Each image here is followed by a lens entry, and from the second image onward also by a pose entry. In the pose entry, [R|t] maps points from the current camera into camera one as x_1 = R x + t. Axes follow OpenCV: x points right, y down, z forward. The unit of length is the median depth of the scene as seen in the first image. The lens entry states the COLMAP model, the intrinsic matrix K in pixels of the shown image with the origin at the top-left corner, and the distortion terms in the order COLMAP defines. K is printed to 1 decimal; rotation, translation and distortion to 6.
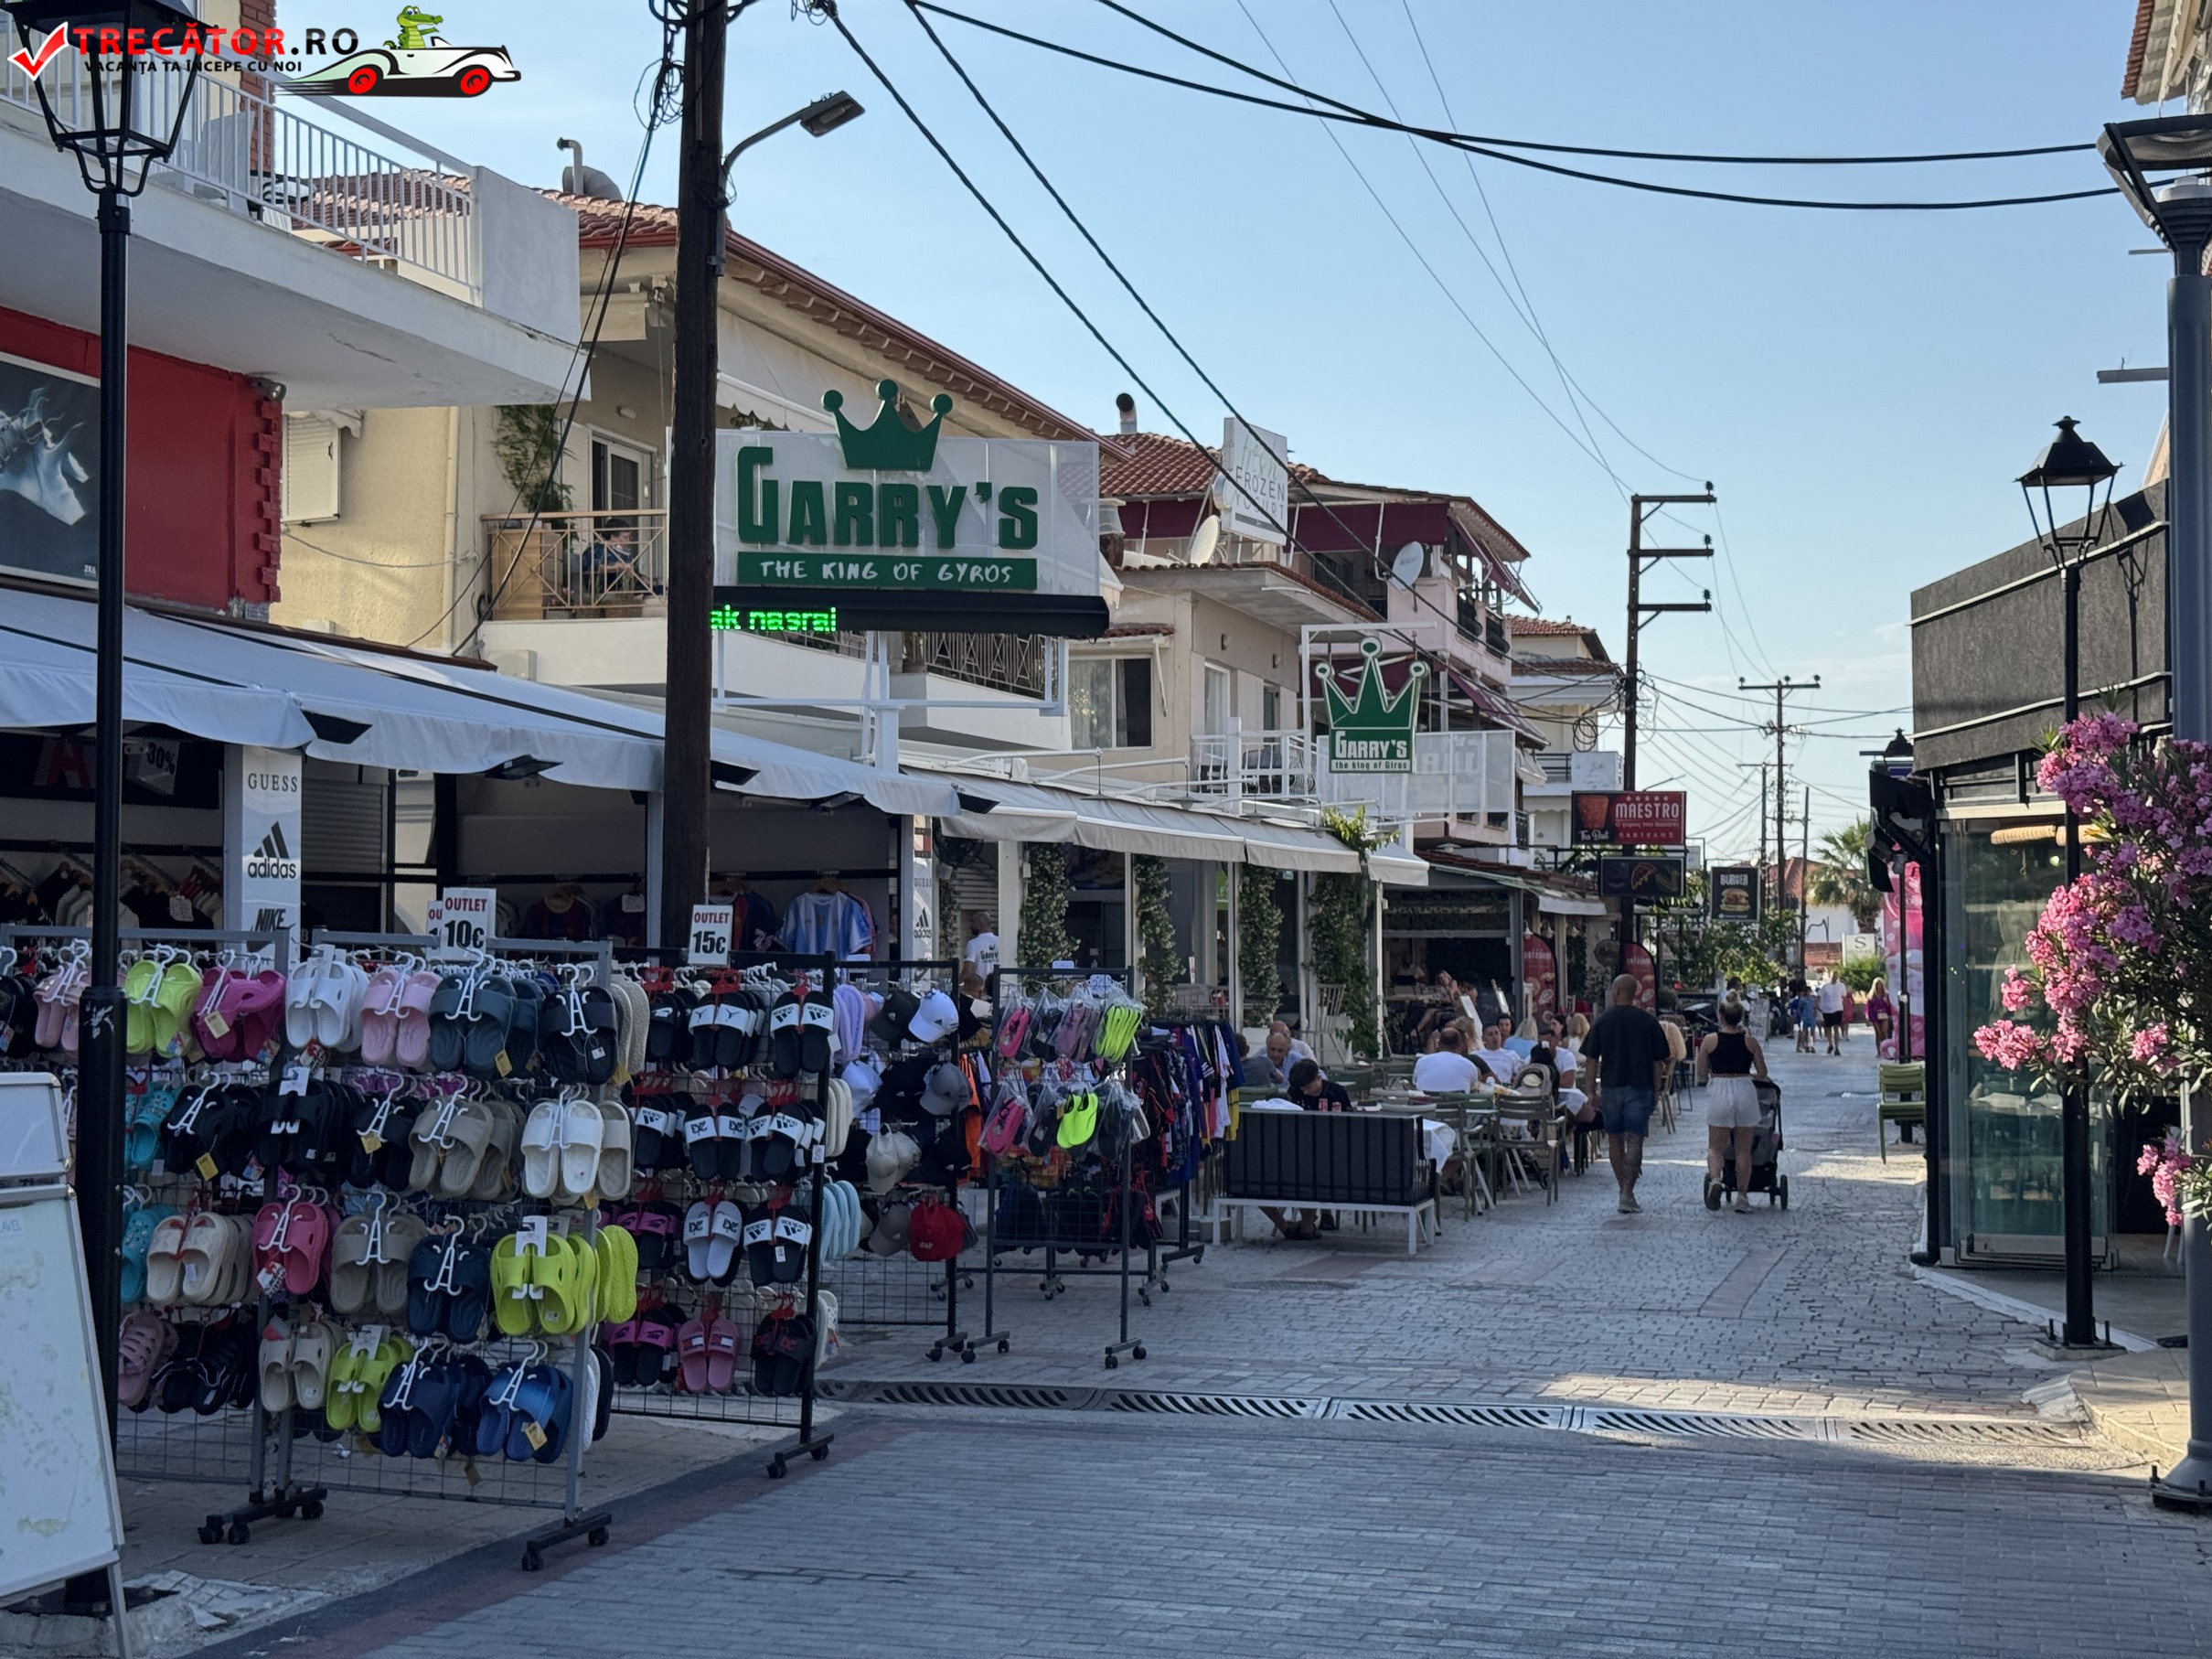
lens RADIAL K [[3150.5, 0, 1106.0], [0, 3150.5, 829.5], [0, 0, 1]] dist [0.105559, -0.008878]
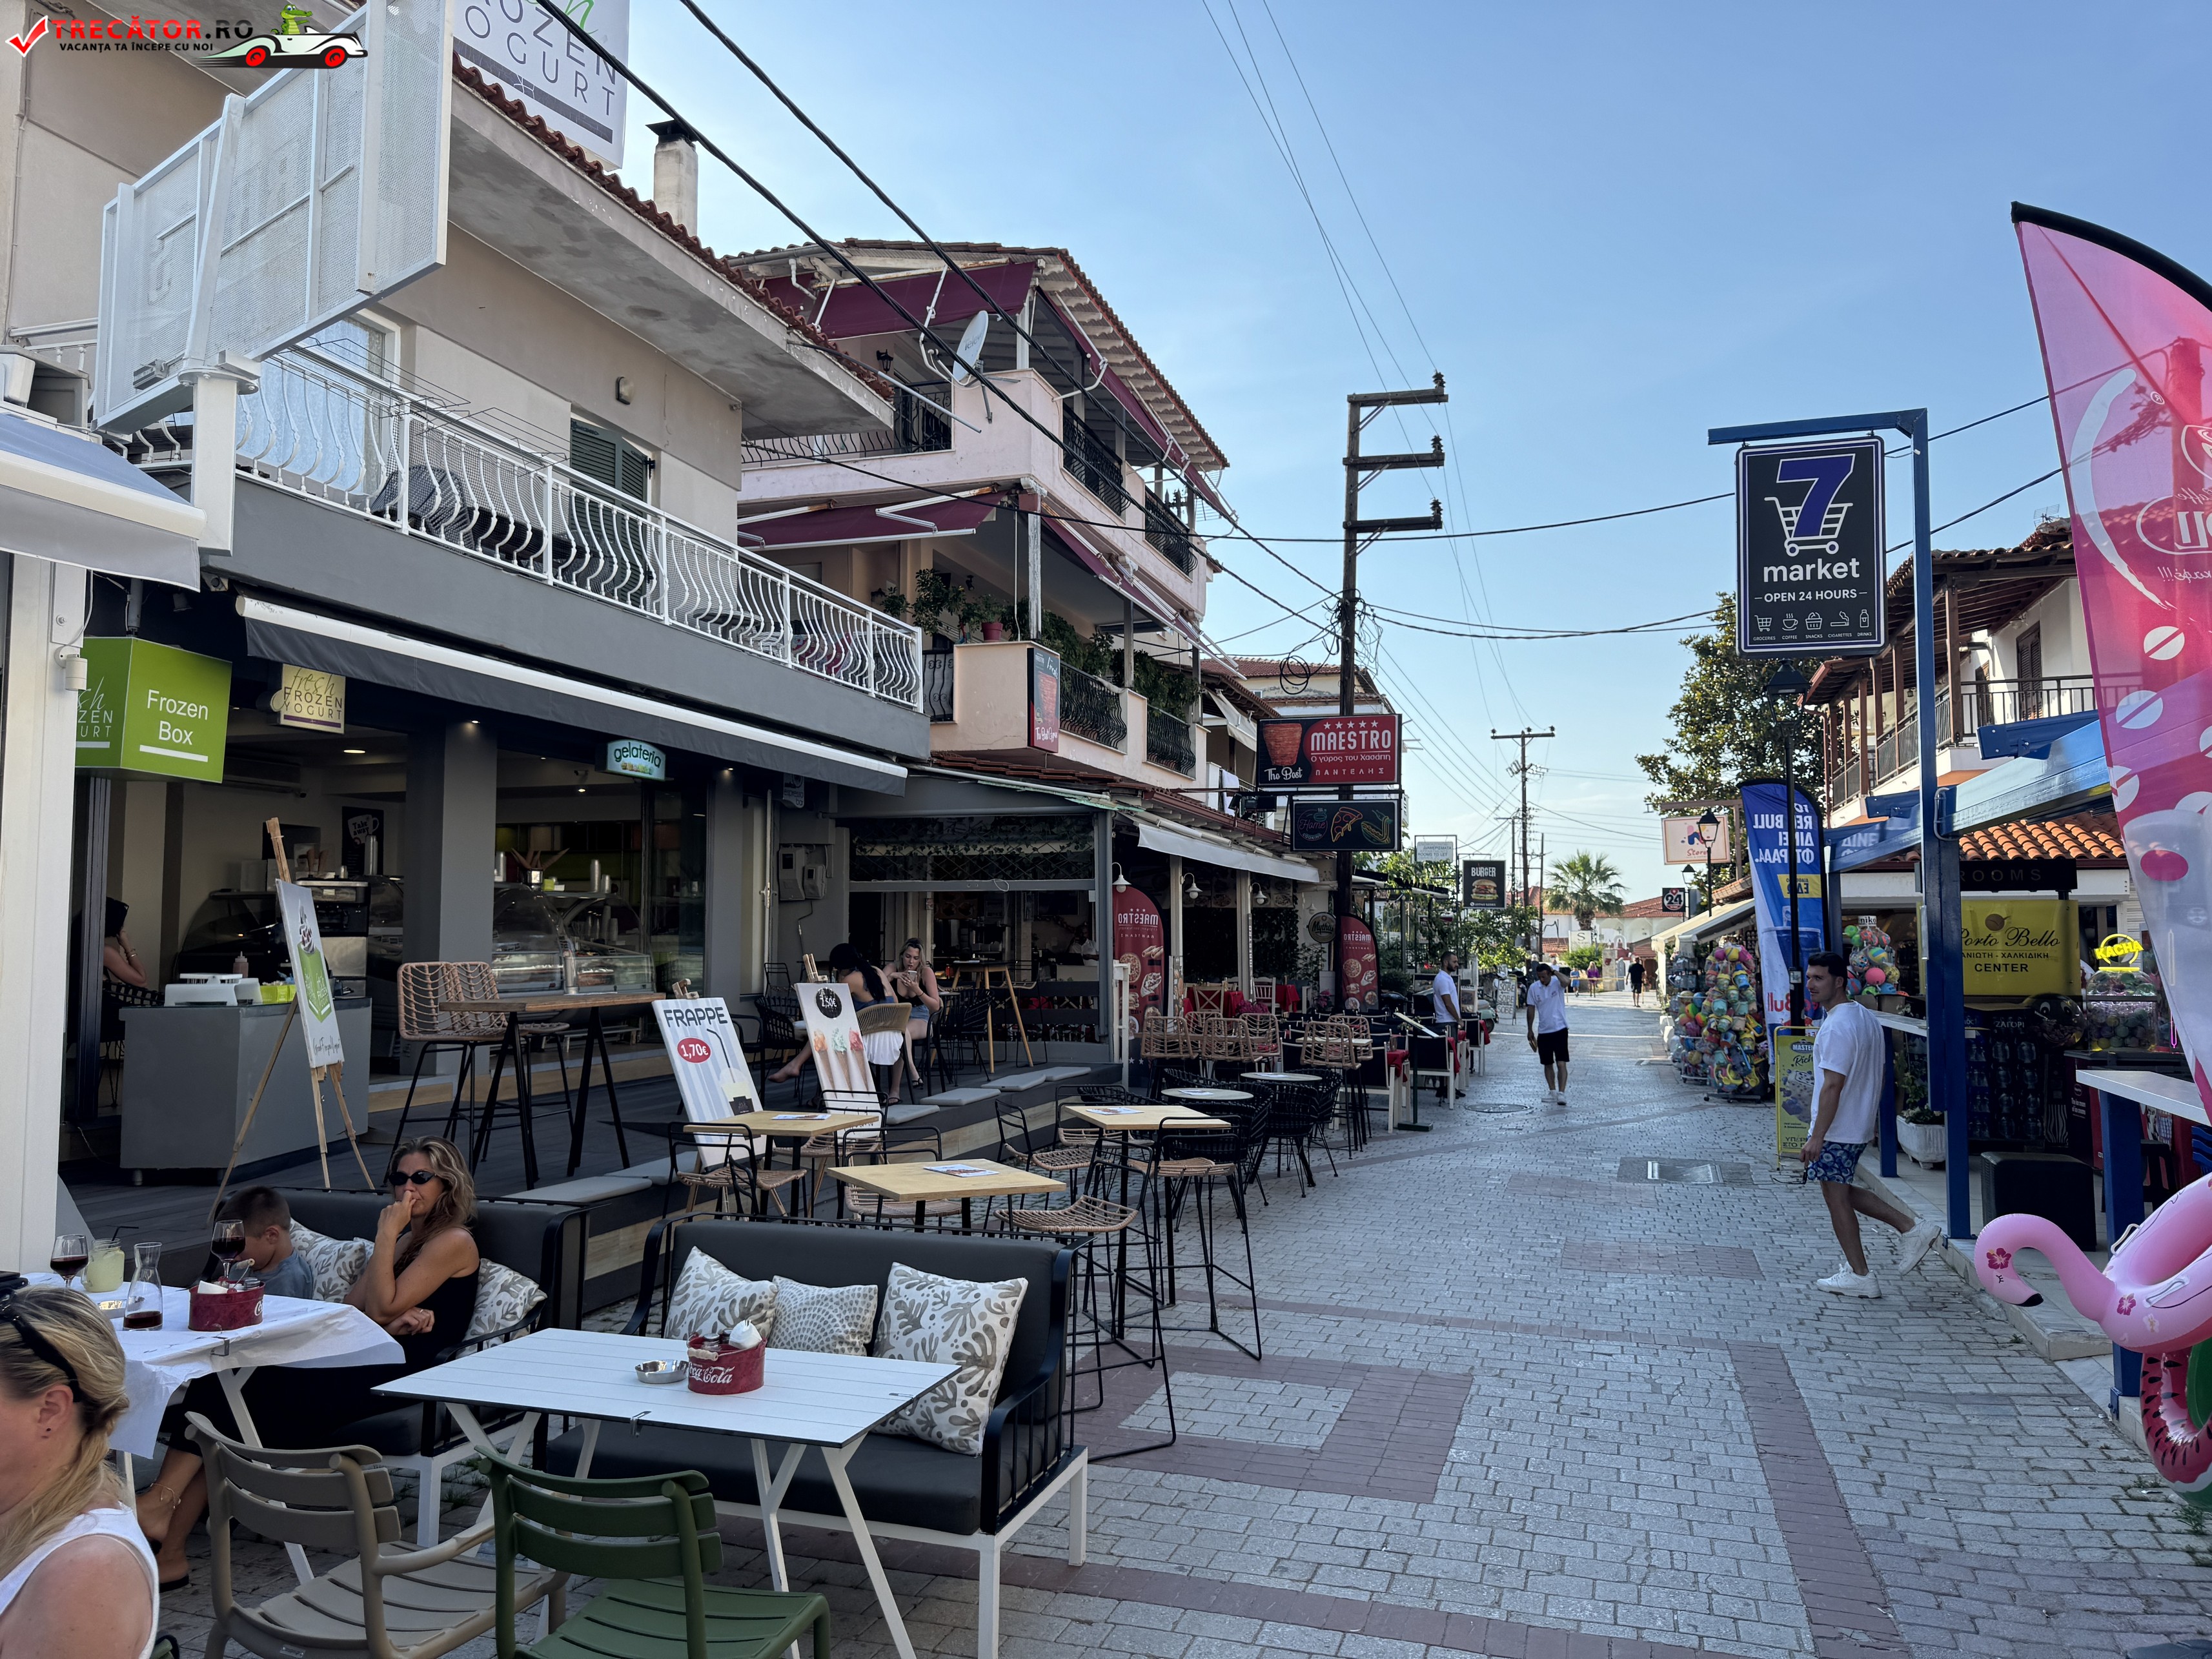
lens RADIAL K [[1530.4, 0, 1106.0], [0, 1530.4, 829.5], [0, 0, 1]] dist [0.100832, -0.181070]
pose [[0.998471, -0.000456, -0.055271, 0.256959], [-0.001641, 0.999281, -0.037889, 0.058803], [0.055248, 0.037922, 0.997752, 1.209672]]
